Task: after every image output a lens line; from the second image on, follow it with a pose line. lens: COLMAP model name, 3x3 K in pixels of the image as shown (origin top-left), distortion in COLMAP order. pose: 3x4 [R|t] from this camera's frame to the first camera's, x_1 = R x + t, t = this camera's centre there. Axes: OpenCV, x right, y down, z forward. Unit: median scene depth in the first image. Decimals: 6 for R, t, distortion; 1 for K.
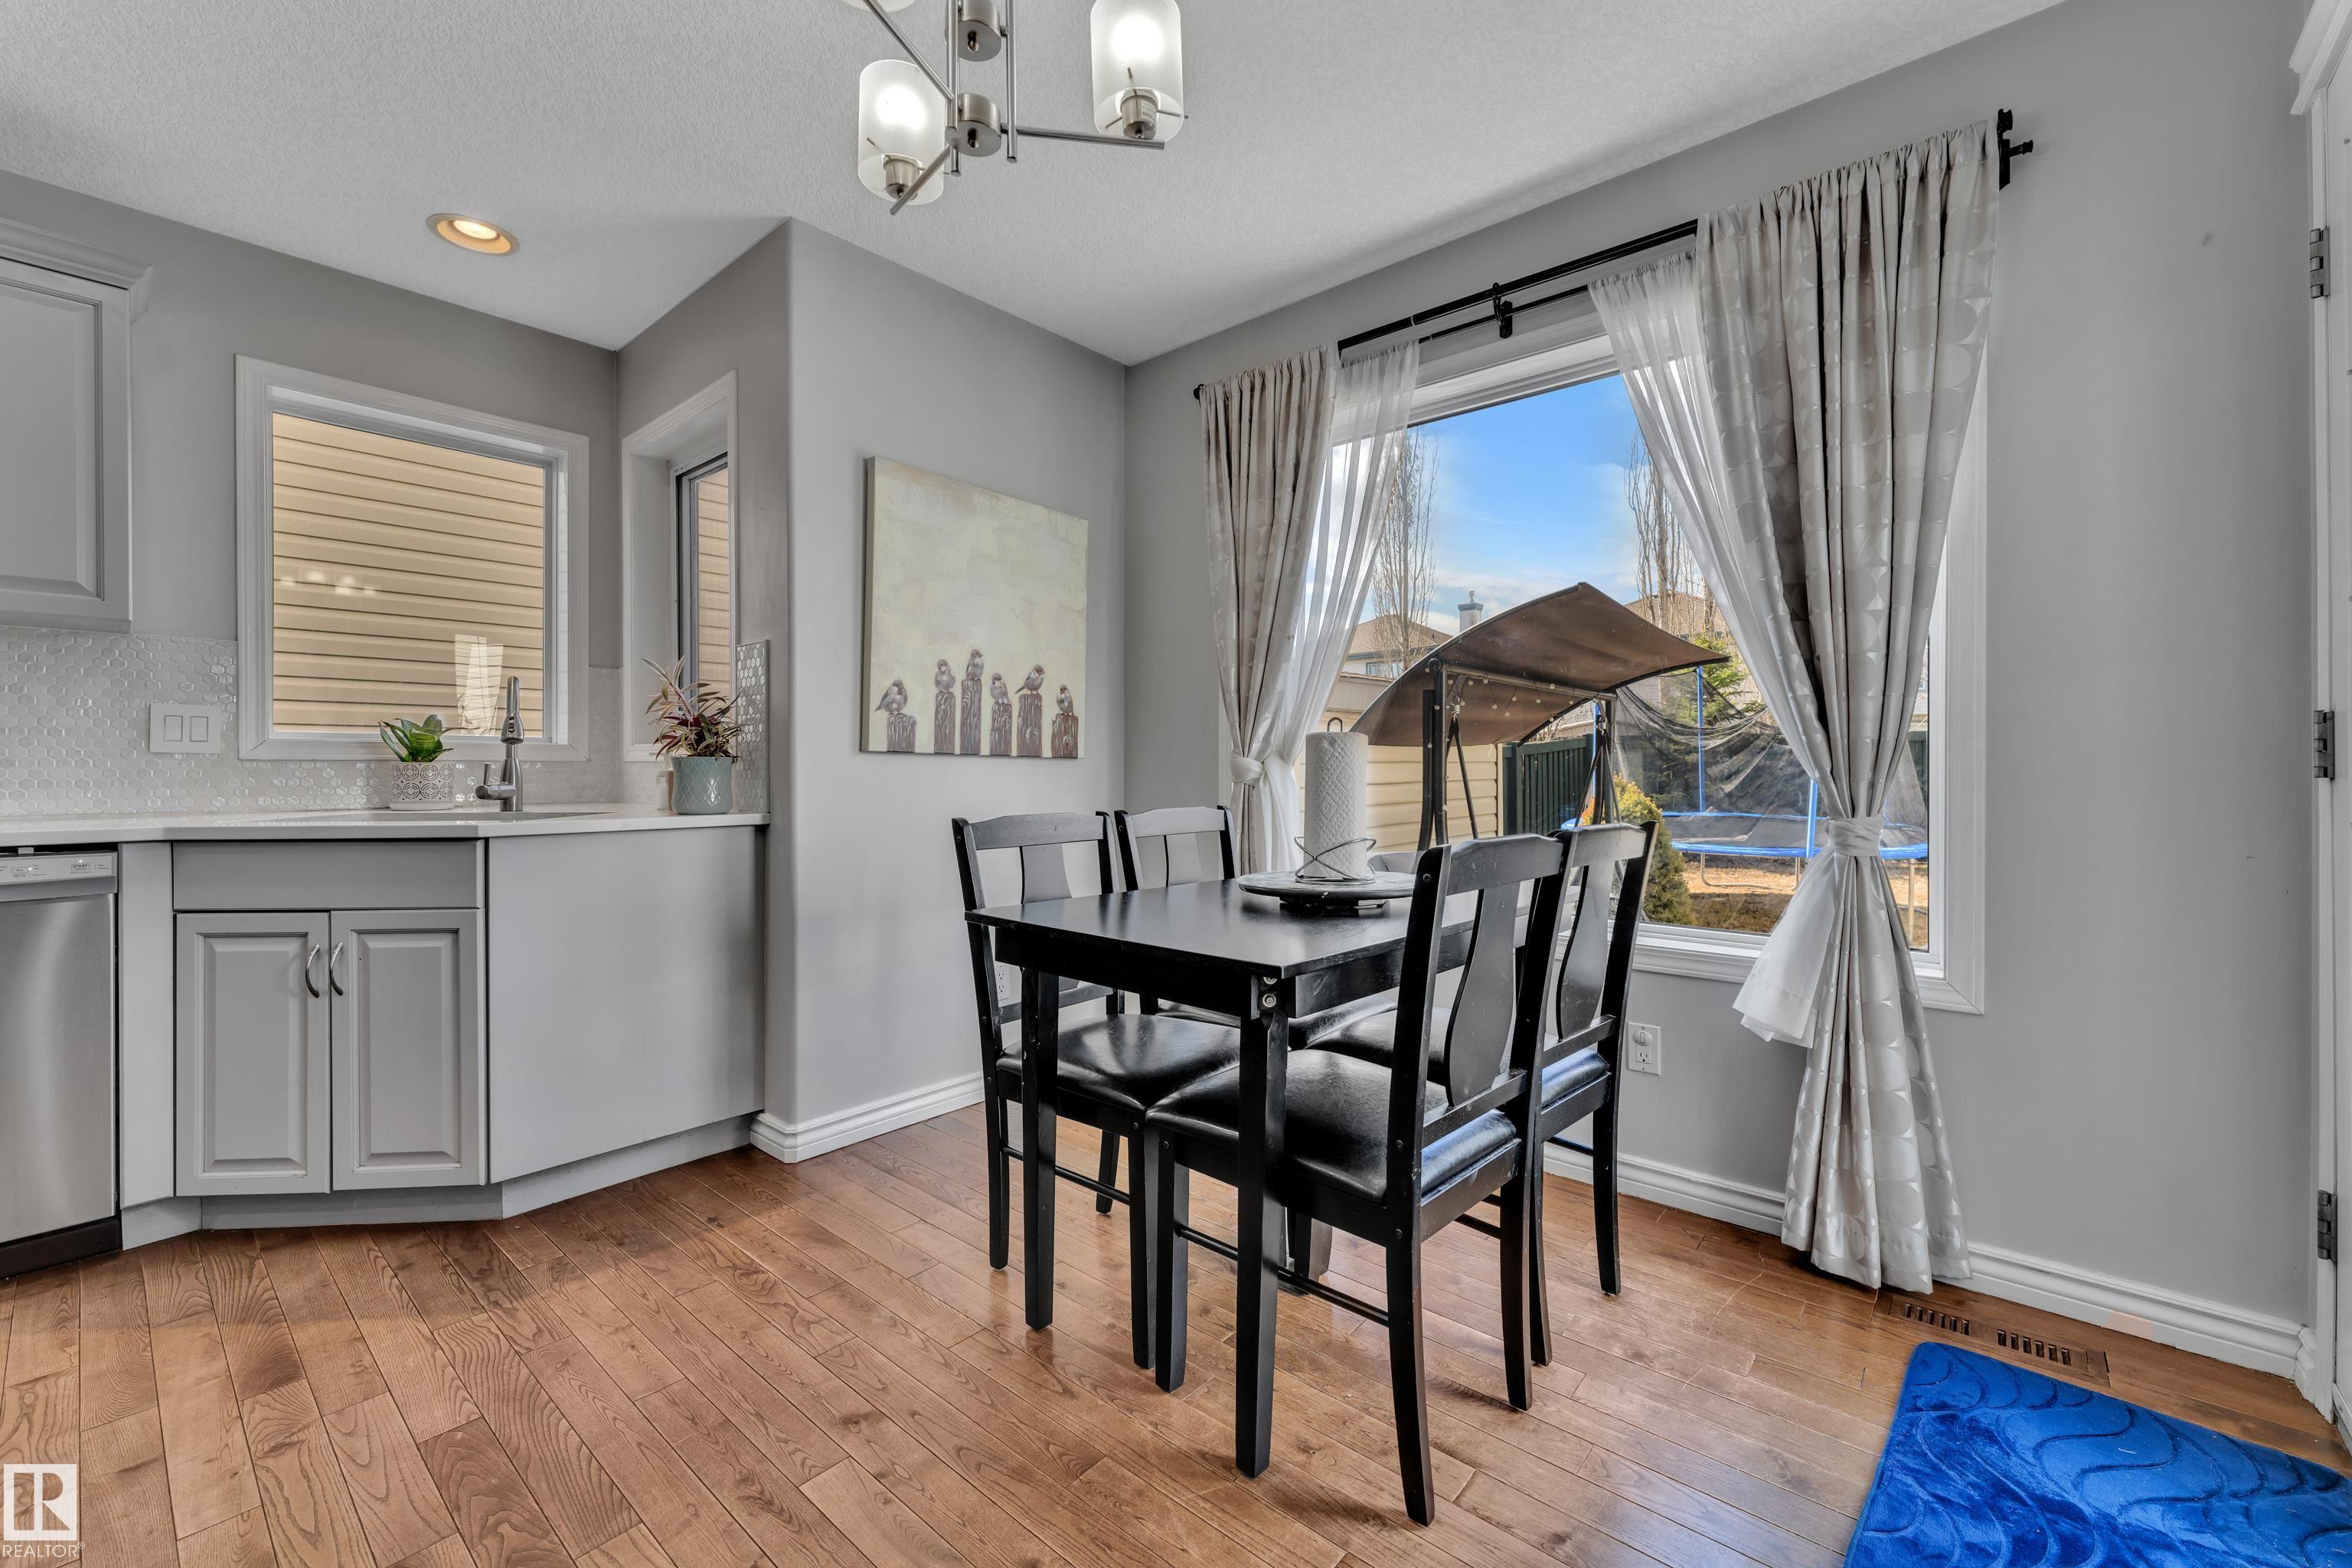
lens RADIAL K [[949.0, 0, 1173.6], [0, 949.0, 770.1], [0, 0, 1]] dist [0.001252, 0.000467]
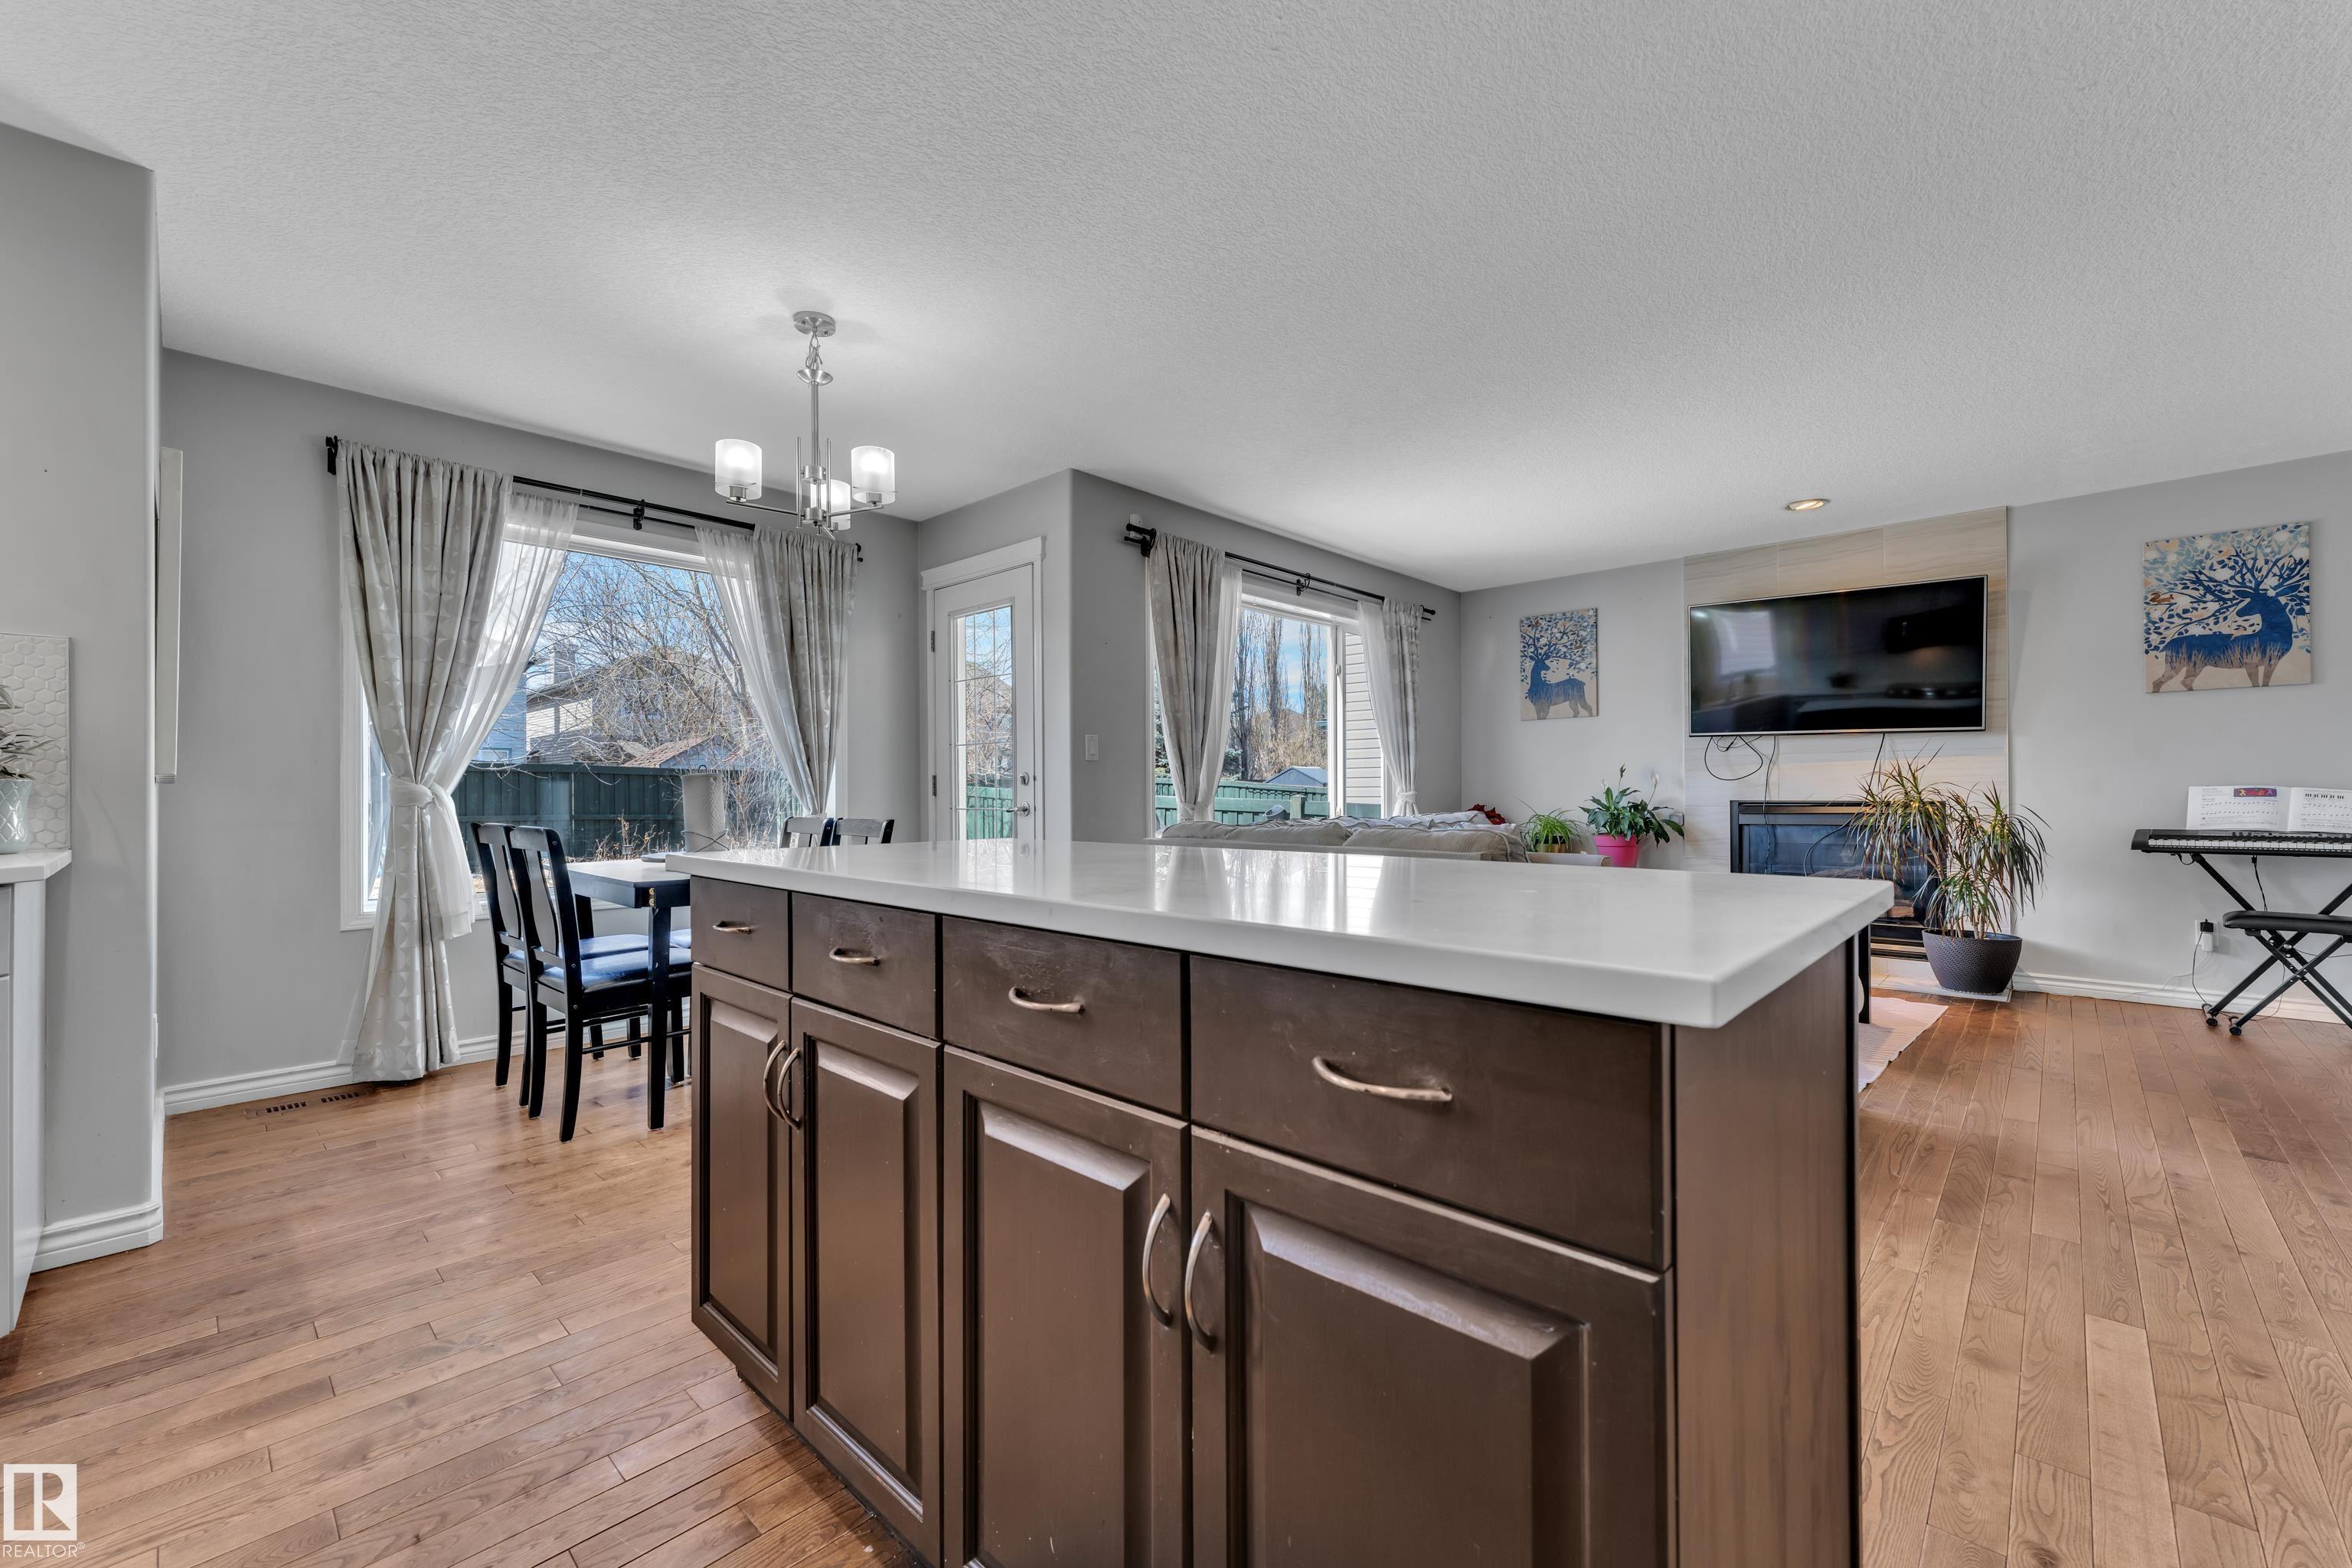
lens RADIAL K [[949.0, 0, 1165.3], [0, 949.0, 791.5], [0, 0, 1]] dist [0.001252, 0.000467]
pose [[0.047544, 0.001720, 0.998868, -1.371205], [0.005561, 0.999983, -0.001987, 0.003556], [-0.998854, 0.005649, 0.047534, 0.021851]]
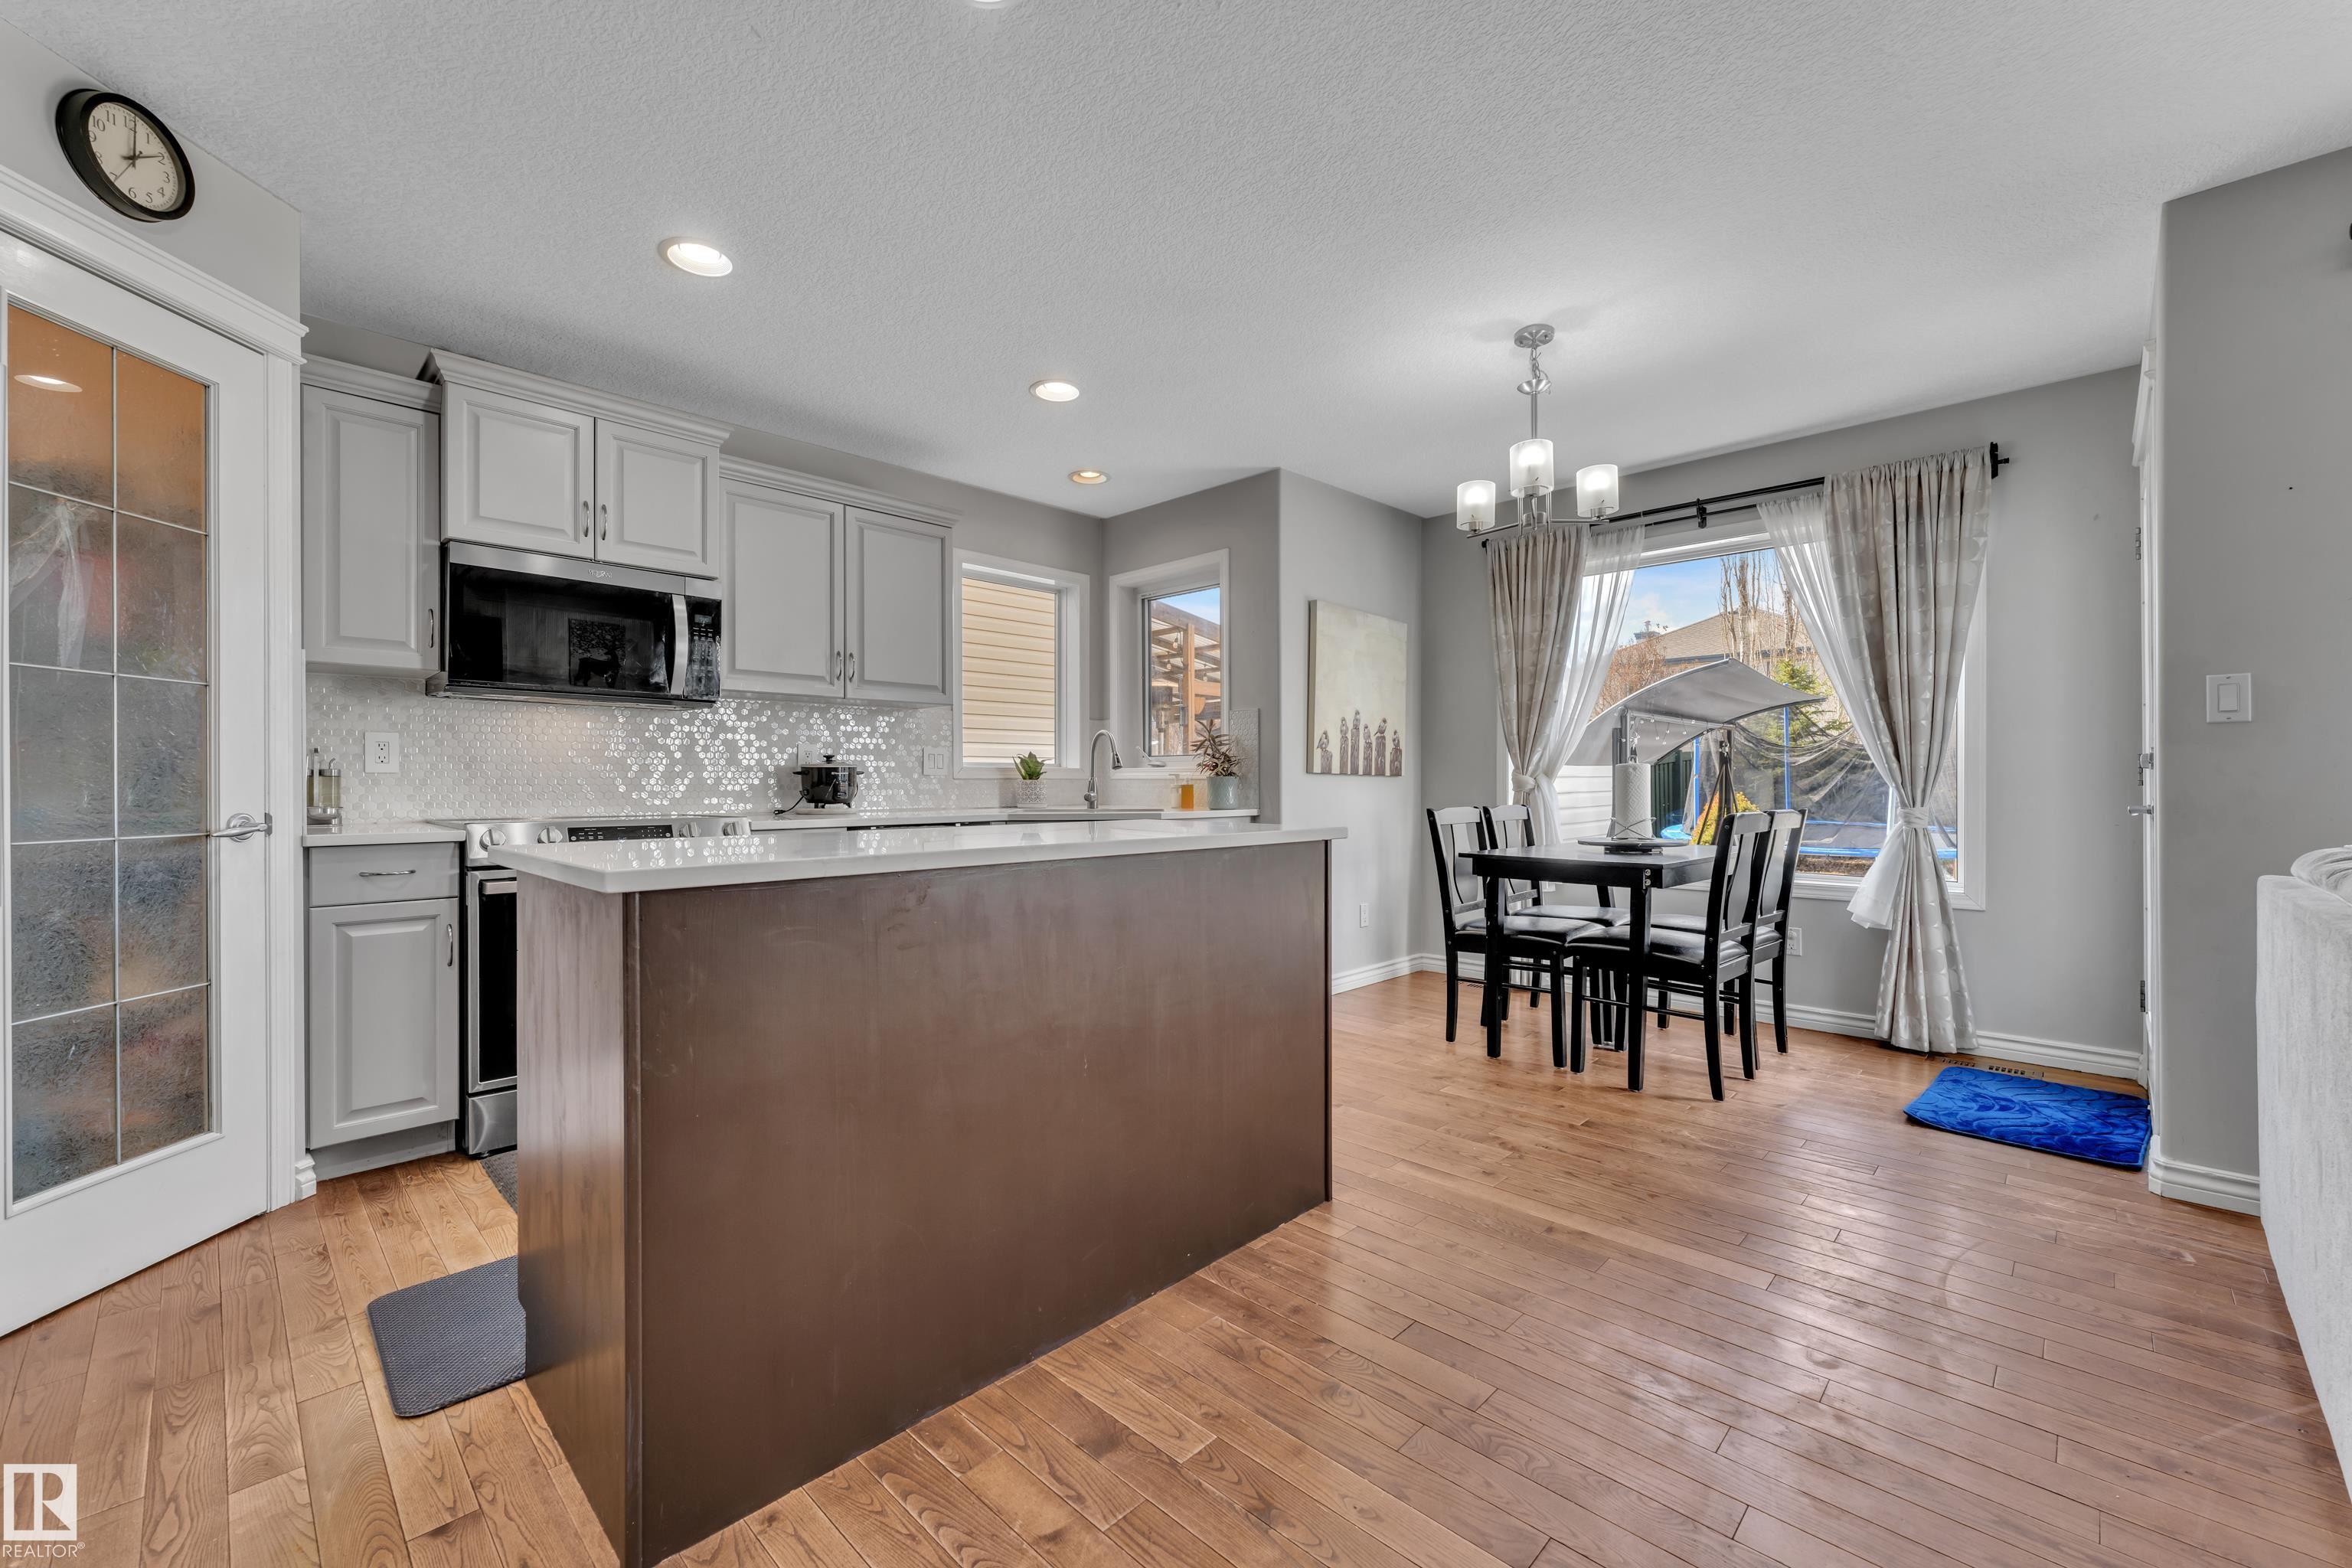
lens RADIAL K [[949.0, 0, 1171.5], [0, 949.0, 786.6], [0, 0, 1]] dist [0.001252, 0.000467]
pose [[0.998433, -0.002868, -0.055885, -0.557765], [0.002995, 0.999993, 0.002189, 0.000175], [0.055878, -0.002353, 0.998435, -0.827682]]
